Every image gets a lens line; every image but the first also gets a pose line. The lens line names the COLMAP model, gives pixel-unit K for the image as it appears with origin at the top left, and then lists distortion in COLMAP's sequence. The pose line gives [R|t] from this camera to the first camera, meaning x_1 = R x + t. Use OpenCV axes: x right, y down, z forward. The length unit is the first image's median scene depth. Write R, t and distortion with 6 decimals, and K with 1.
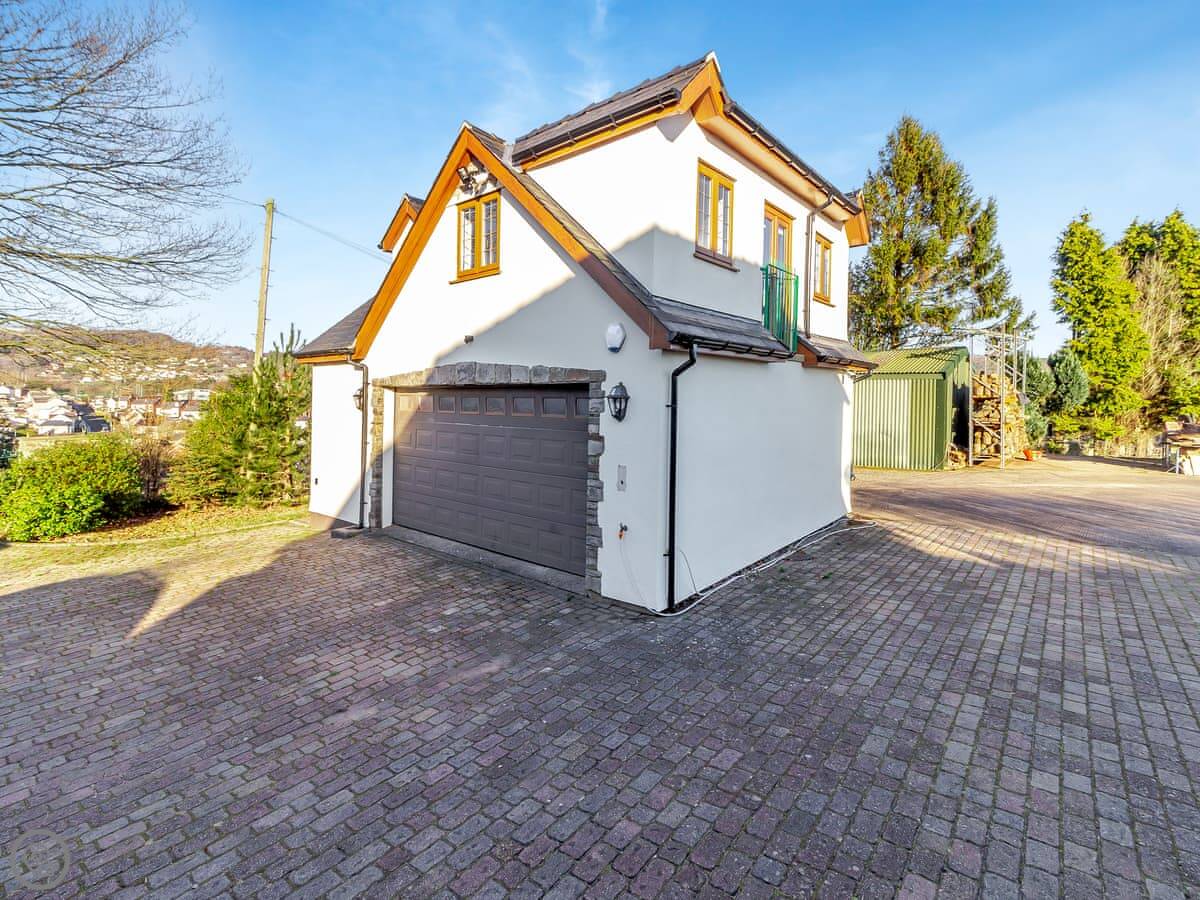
lens RADIAL K [[559.2, 0, 597.3], [0, 559.2, 405.0], [0, 0, 1]] dist [0.003872, 0.000982]
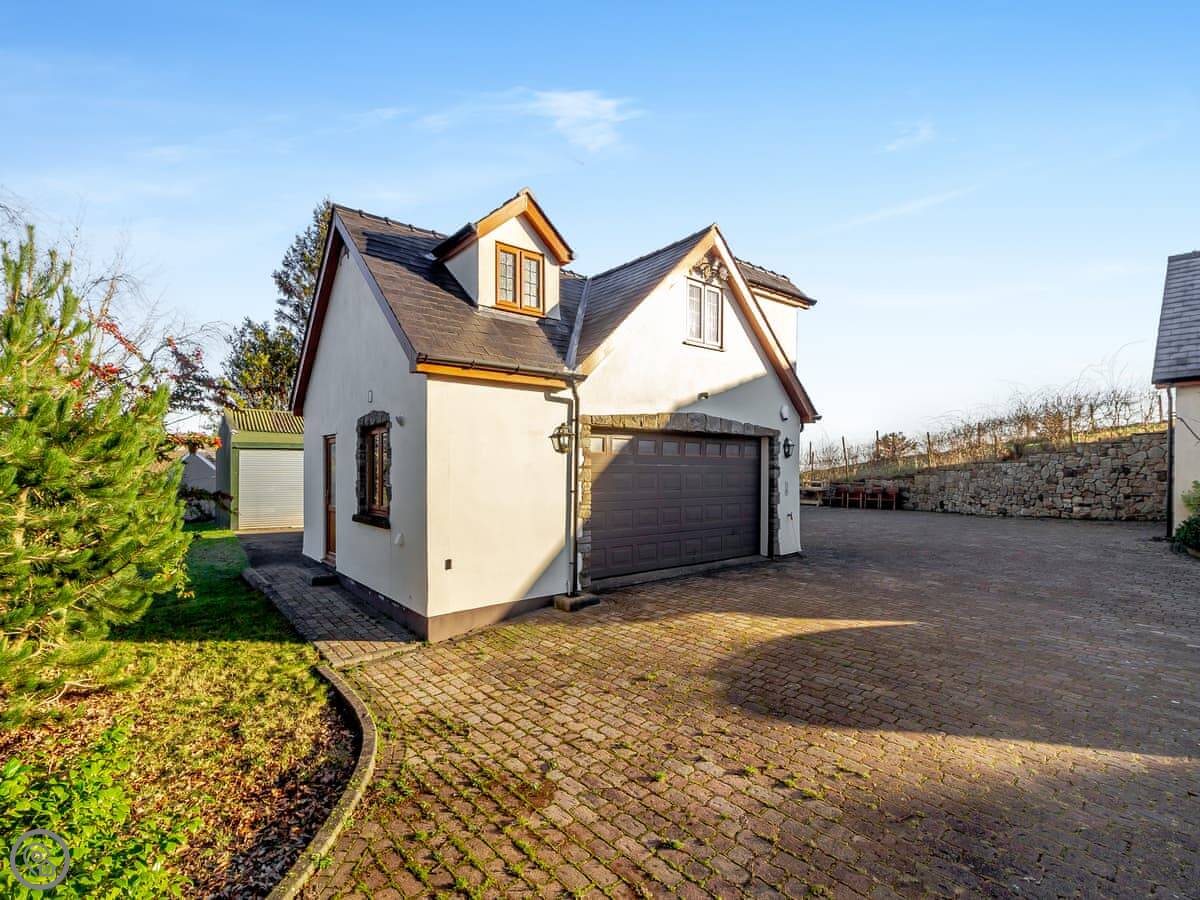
lens RADIAL K [[573.8, 0, 604.4], [0, 573.8, 465.9], [0, 0, 1]] dist [0.000975, 0.000785]
pose [[0.176381, -0.000219, 0.984322, -1.653443], [0.011345, 0.999934, -0.001811, 0.043638], [-0.984257, 0.011487, 0.176372, 1.068344]]
